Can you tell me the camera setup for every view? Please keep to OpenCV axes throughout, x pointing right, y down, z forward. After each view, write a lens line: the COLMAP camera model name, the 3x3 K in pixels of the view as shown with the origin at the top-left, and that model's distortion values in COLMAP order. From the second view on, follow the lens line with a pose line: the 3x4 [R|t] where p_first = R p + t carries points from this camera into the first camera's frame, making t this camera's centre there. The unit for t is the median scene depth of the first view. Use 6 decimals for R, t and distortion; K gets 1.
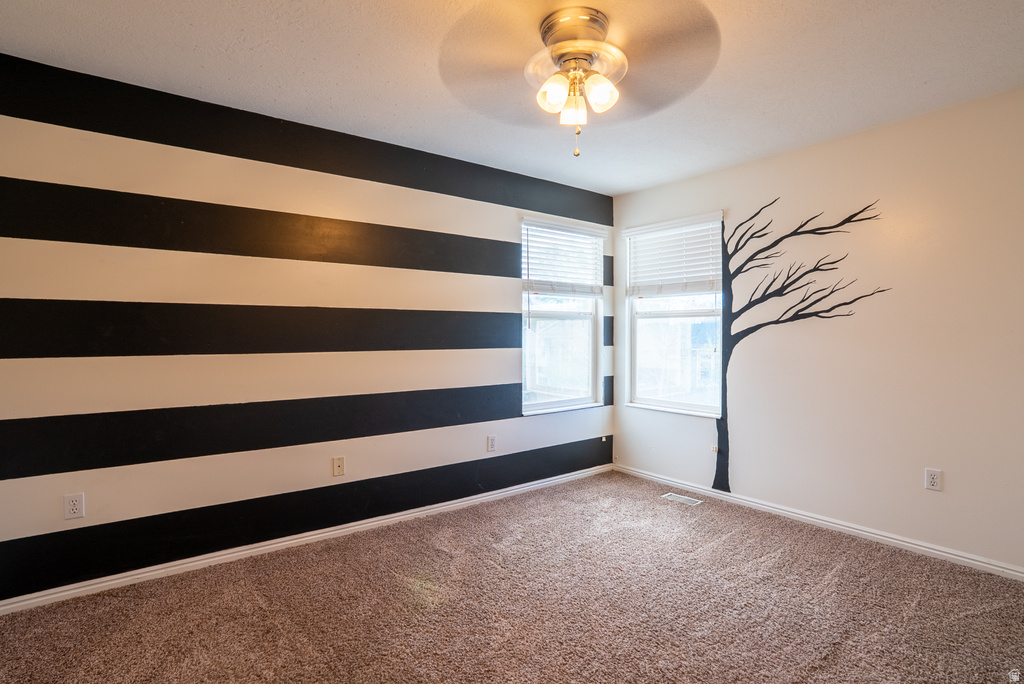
lens RADIAL K [[498.5, 0, 510.1], [0, 498.5, 331.9], [0, 0, 1]] dist [-0.066061, 0.027190]
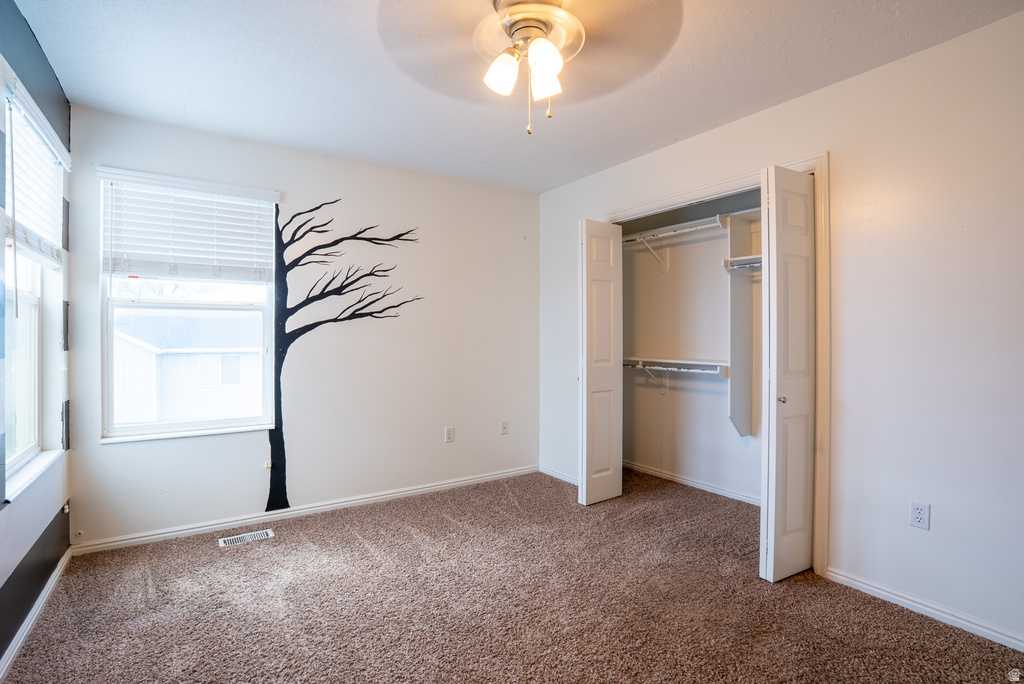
lens RADIAL K [[498.5, 0, 510.1], [0, 498.5, 331.9], [0, 0, 1]] dist [-0.066061, 0.027190]
pose [[0.064694, 0.004319, 0.997896, -0.429659], [-0.004833, 0.999980, -0.004014, 0.006057], [-0.997893, -0.004563, 0.064714, 0.541818]]
